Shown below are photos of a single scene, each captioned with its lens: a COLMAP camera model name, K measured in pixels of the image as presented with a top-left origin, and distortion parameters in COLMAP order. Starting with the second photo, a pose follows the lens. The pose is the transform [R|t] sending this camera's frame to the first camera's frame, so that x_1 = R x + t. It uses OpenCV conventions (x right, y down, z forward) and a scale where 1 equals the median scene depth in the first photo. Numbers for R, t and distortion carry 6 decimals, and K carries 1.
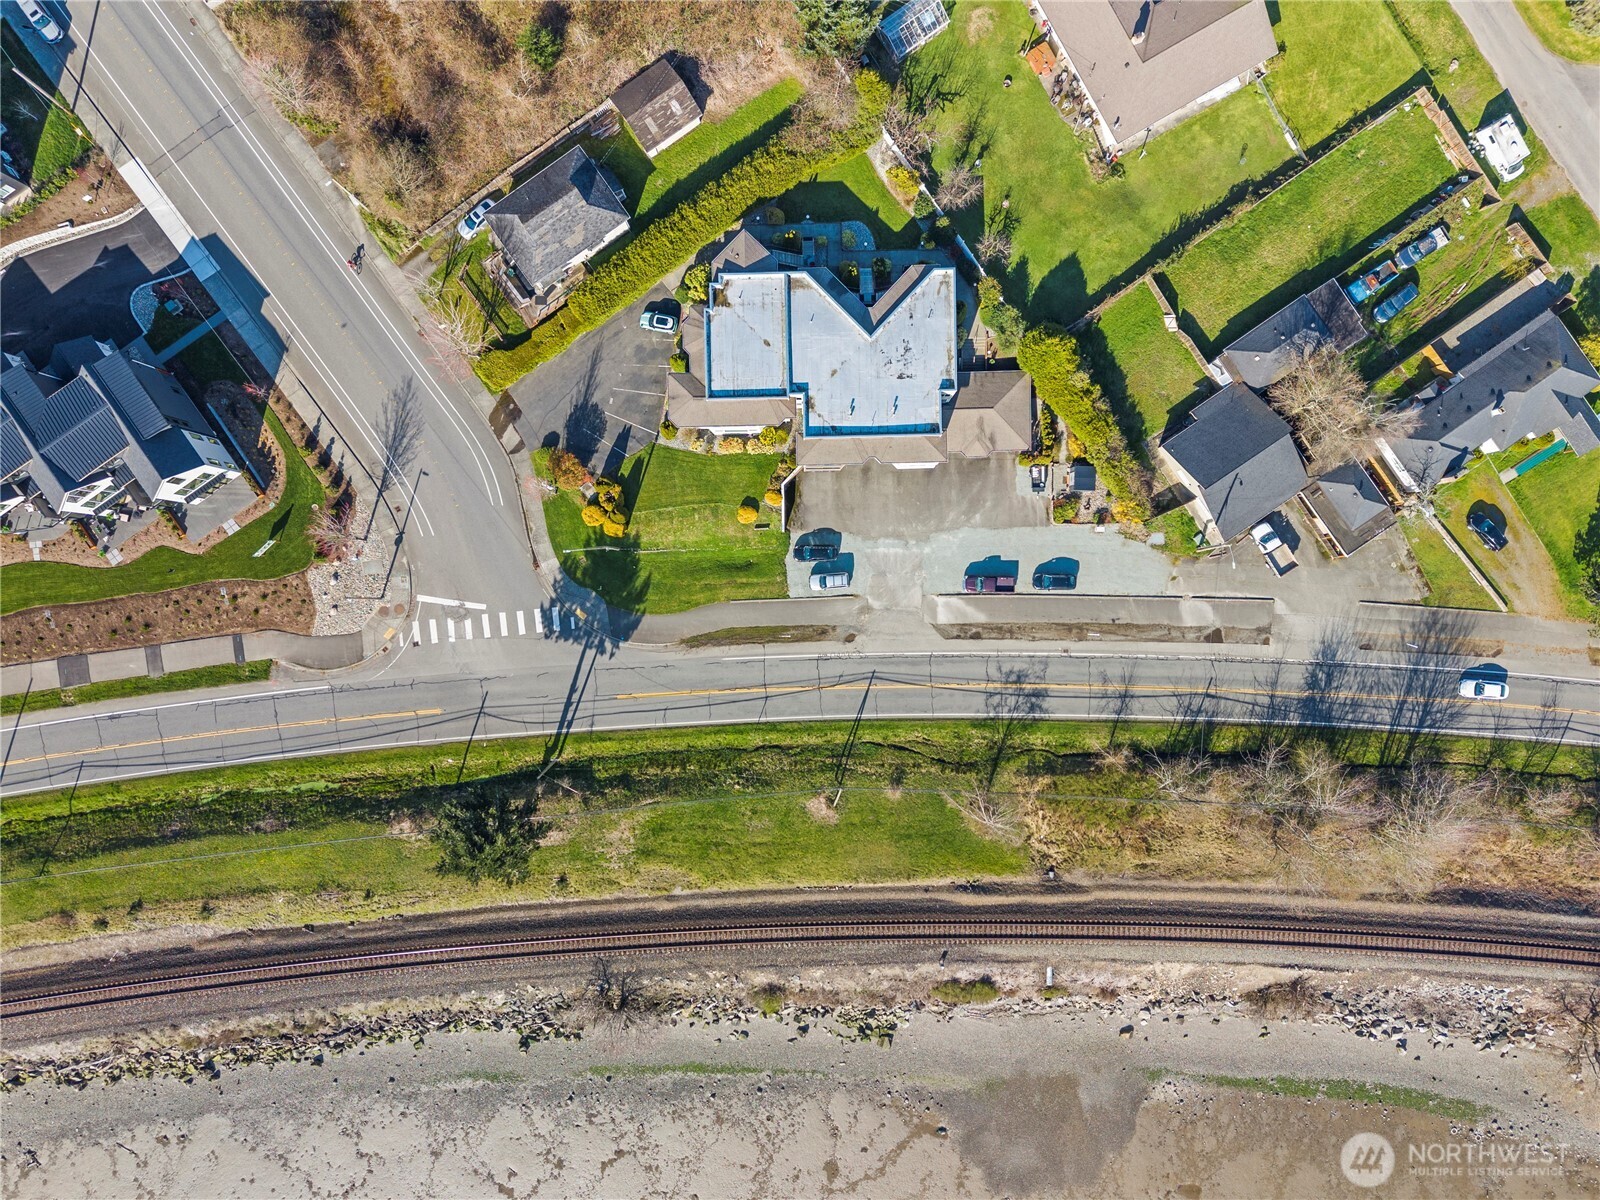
lens RADIAL K [[1070.3, 0, 800.0], [0, 1070.3, 600.0], [0, 0, 1]] dist [0.037920, -0.037321]
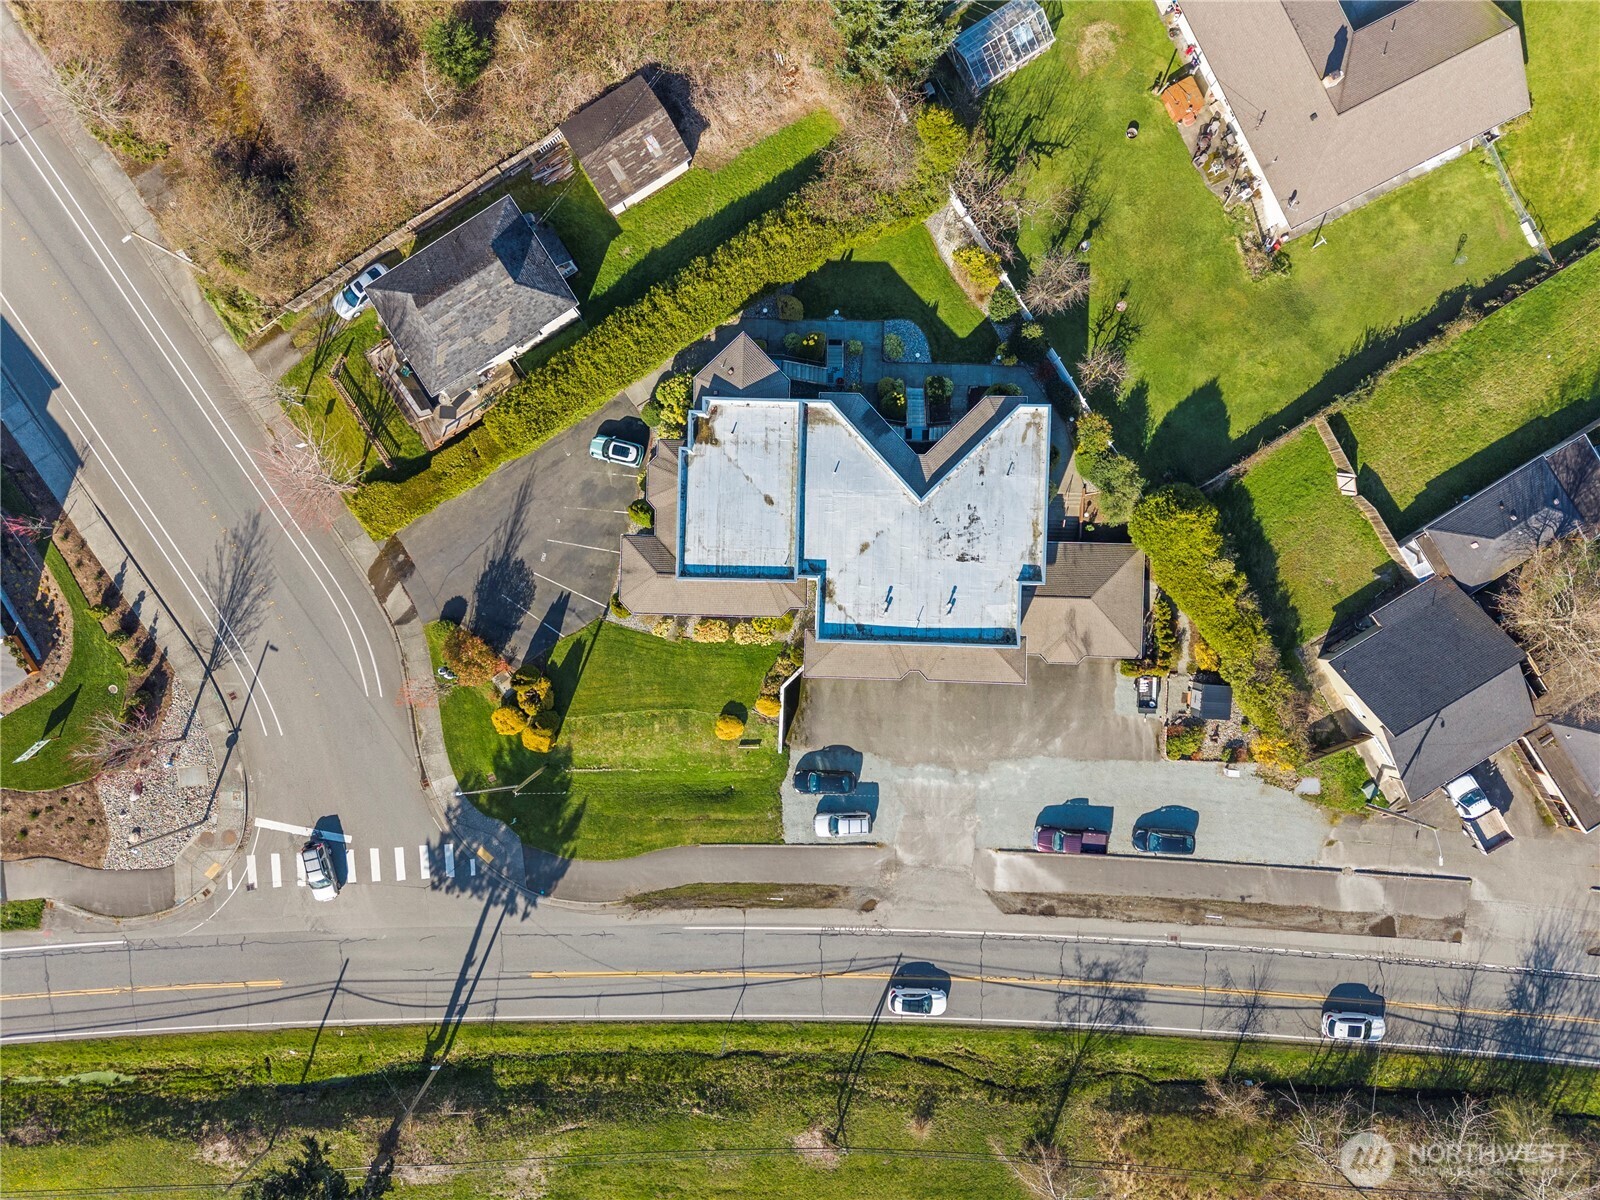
lens RADIAL K [[1070.3, 0, 800.0], [0, 1070.3, 600.0], [0, 0, 1]] dist [0.037920, -0.037321]
pose [[0.998864, 0.047648, -0.000254, -0.007190], [-0.047647, 0.998863, 0.001625, -0.166831], [0.000331, -0.001611, 0.999999, 0.299482]]
